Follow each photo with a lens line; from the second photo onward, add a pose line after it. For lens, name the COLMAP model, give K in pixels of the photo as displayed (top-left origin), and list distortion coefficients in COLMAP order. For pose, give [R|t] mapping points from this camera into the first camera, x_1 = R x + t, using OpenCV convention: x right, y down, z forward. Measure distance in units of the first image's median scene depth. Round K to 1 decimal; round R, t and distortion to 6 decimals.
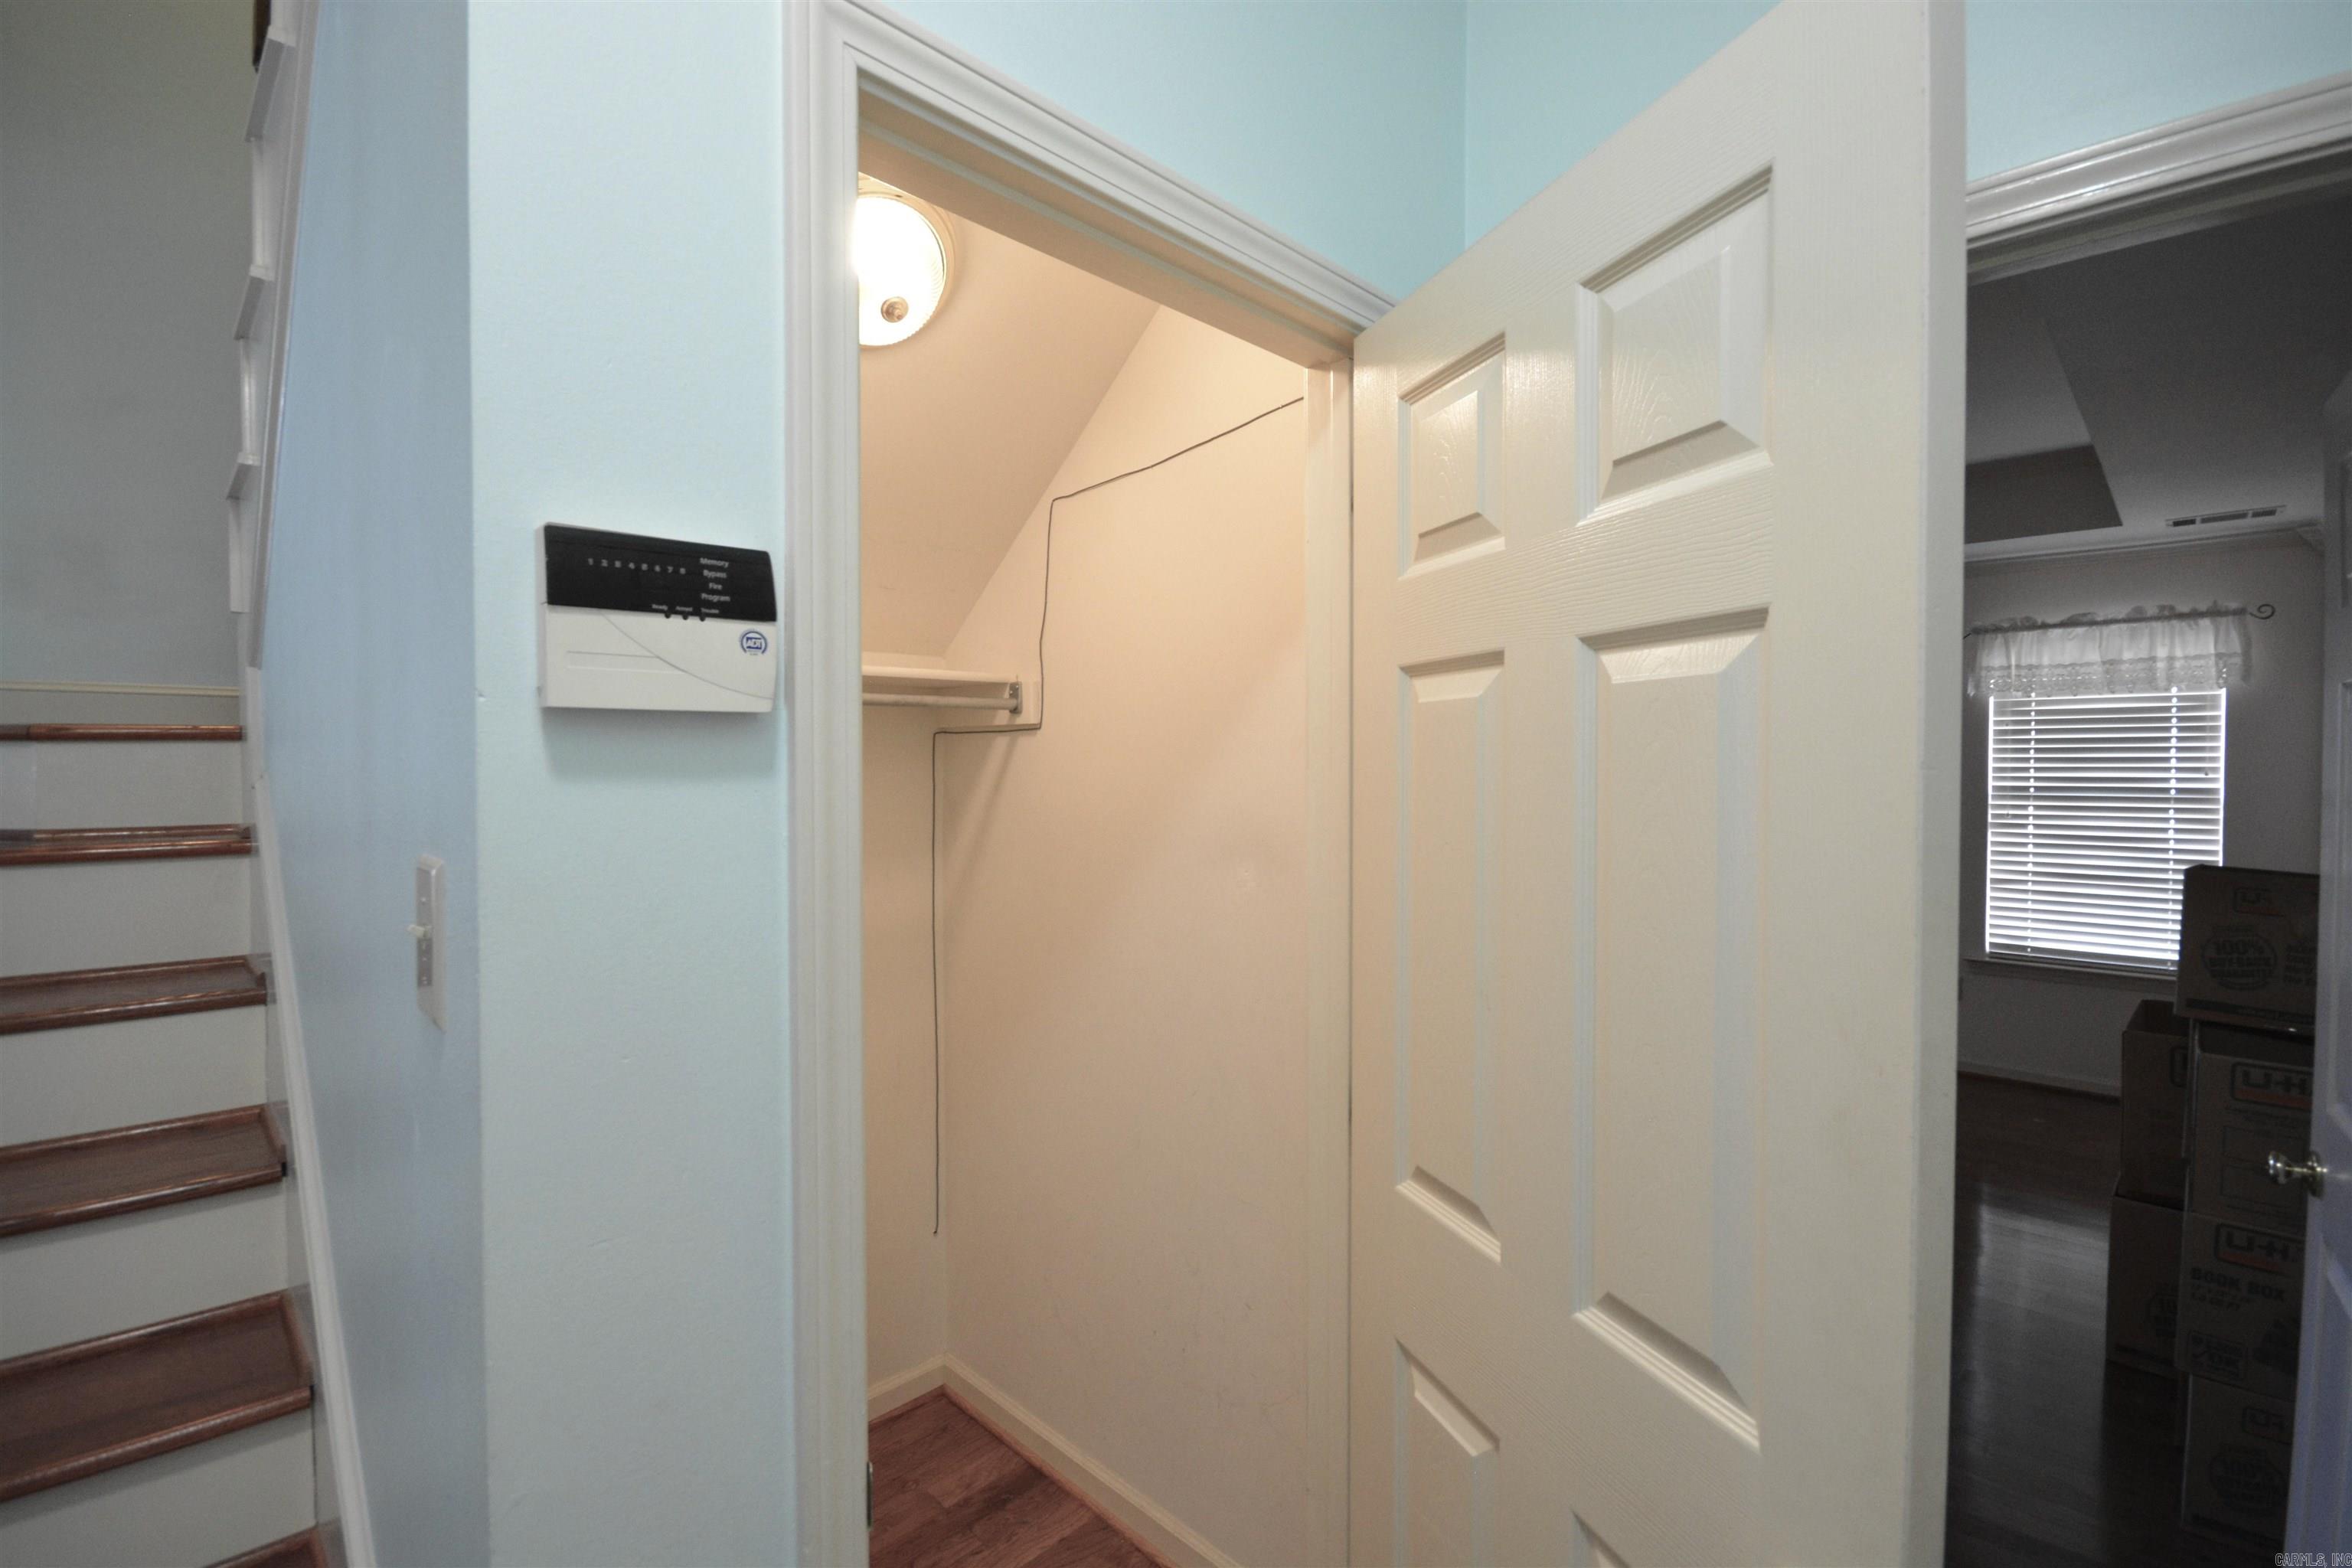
lens RADIAL K [[1034.5, 0, 1172.1], [0, 1034.5, 779.3], [0, 0, 1]] dist [0.002566, -0.006390]
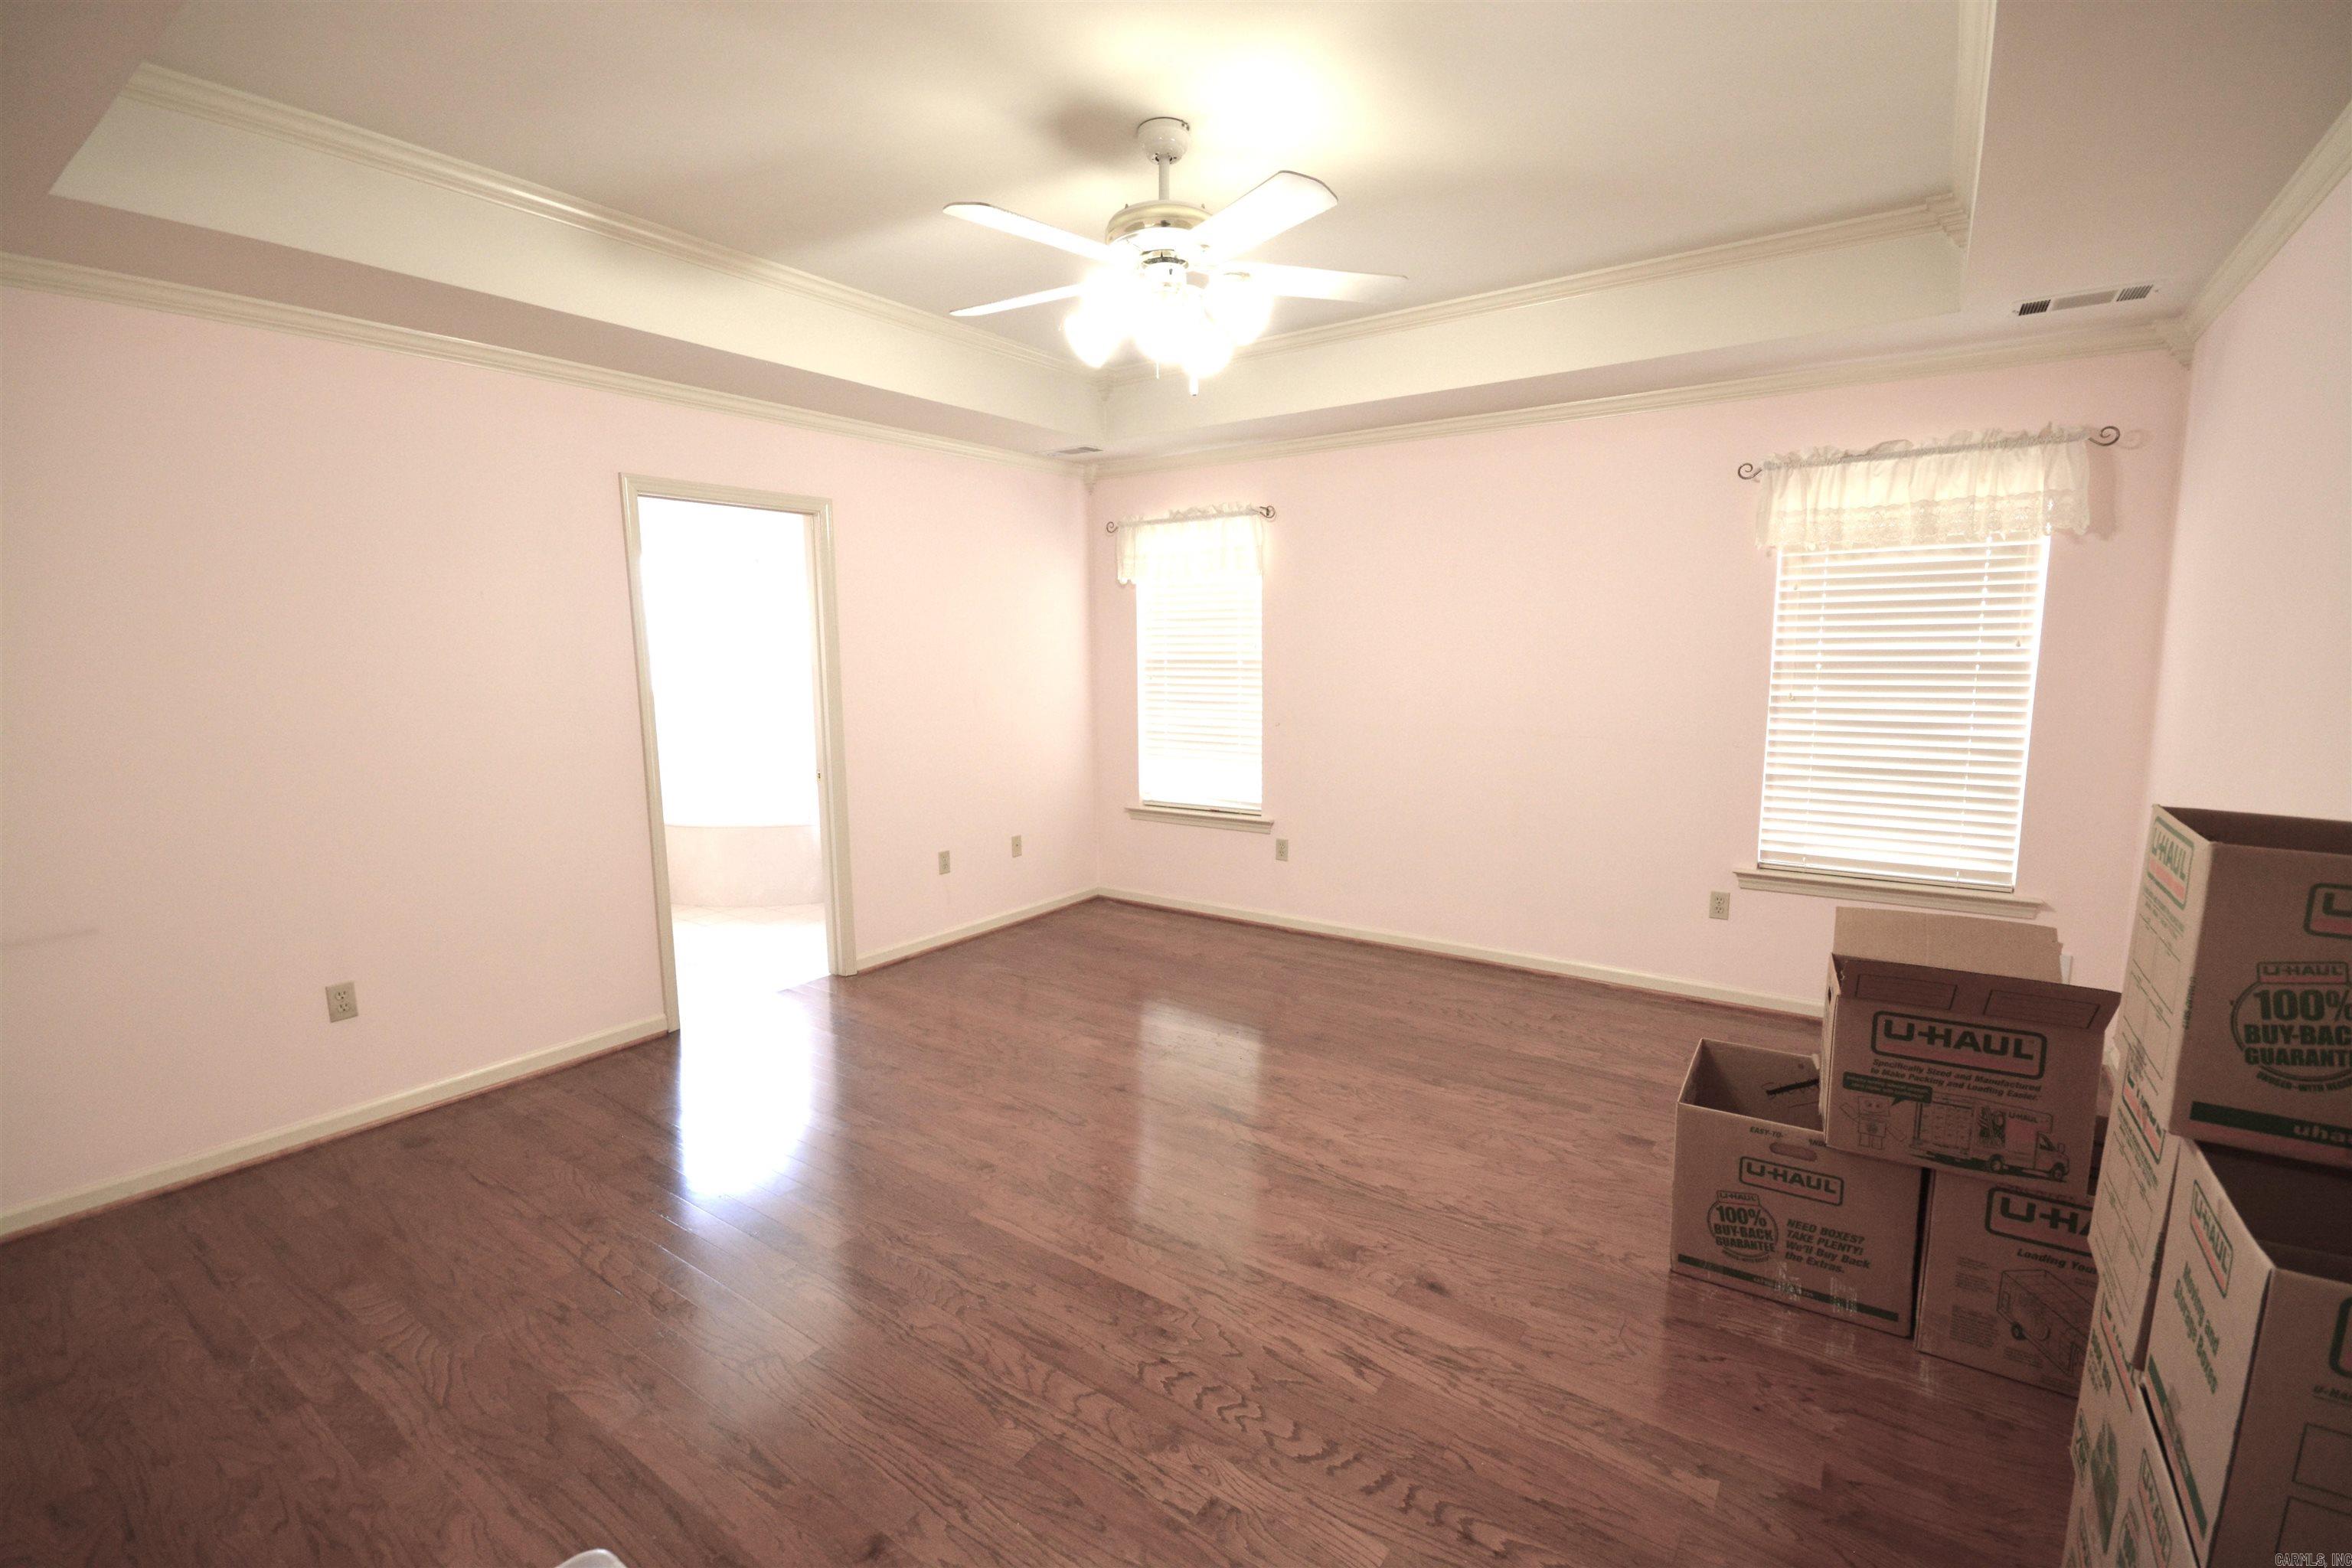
lens RADIAL K [[1034.5, 0, 1170.0], [0, 1034.5, 797.9], [0, 0, 1]] dist [0.002566, -0.006390]
pose [[0.984495, -0.040689, 0.170626, 0.198225], [0.017311, 0.990513, 0.136323, -0.007565], [-0.174554, -0.131256, 0.975860, 0.301452]]
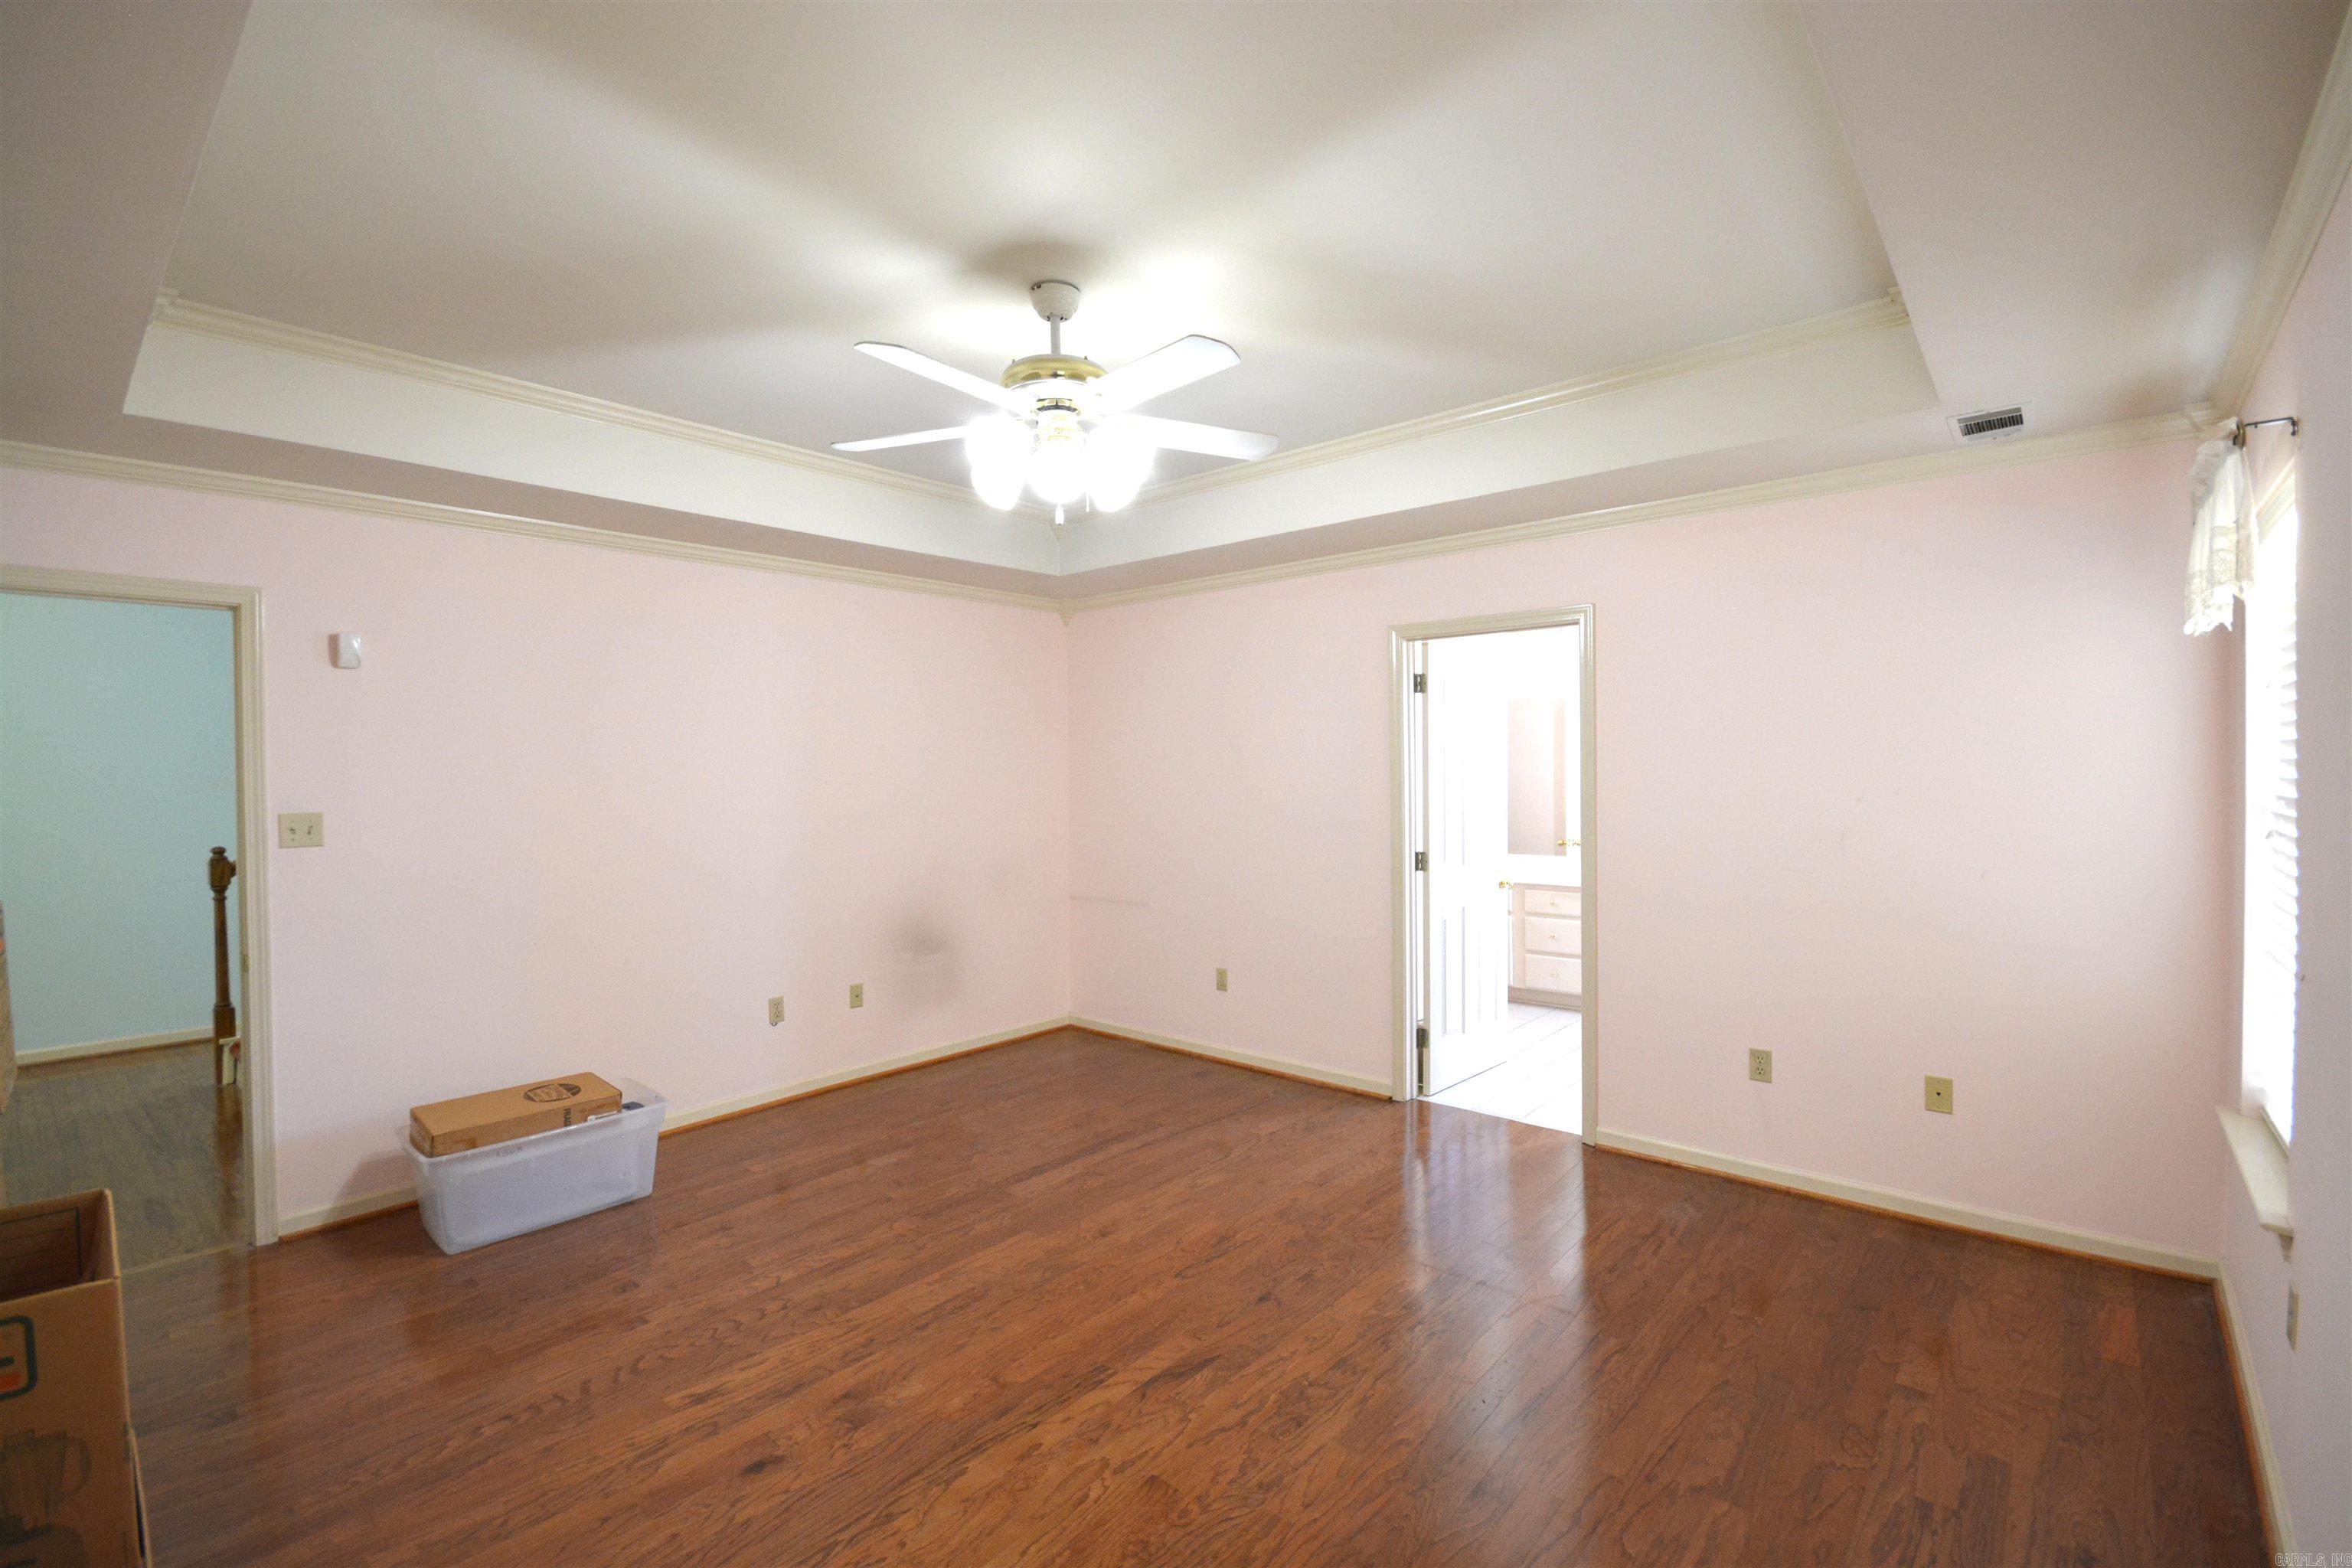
lens RADIAL K [[1034.5, 0, 1170.4], [0, 1034.5, 792.9], [0, 0, 1]] dist [0.002566, -0.006390]
pose [[0.076422, 0.016393, -0.996941, 1.040918], [-0.002683, 0.999865, 0.016236, -0.012904], [0.997072, 0.001434, 0.076455, 1.032907]]
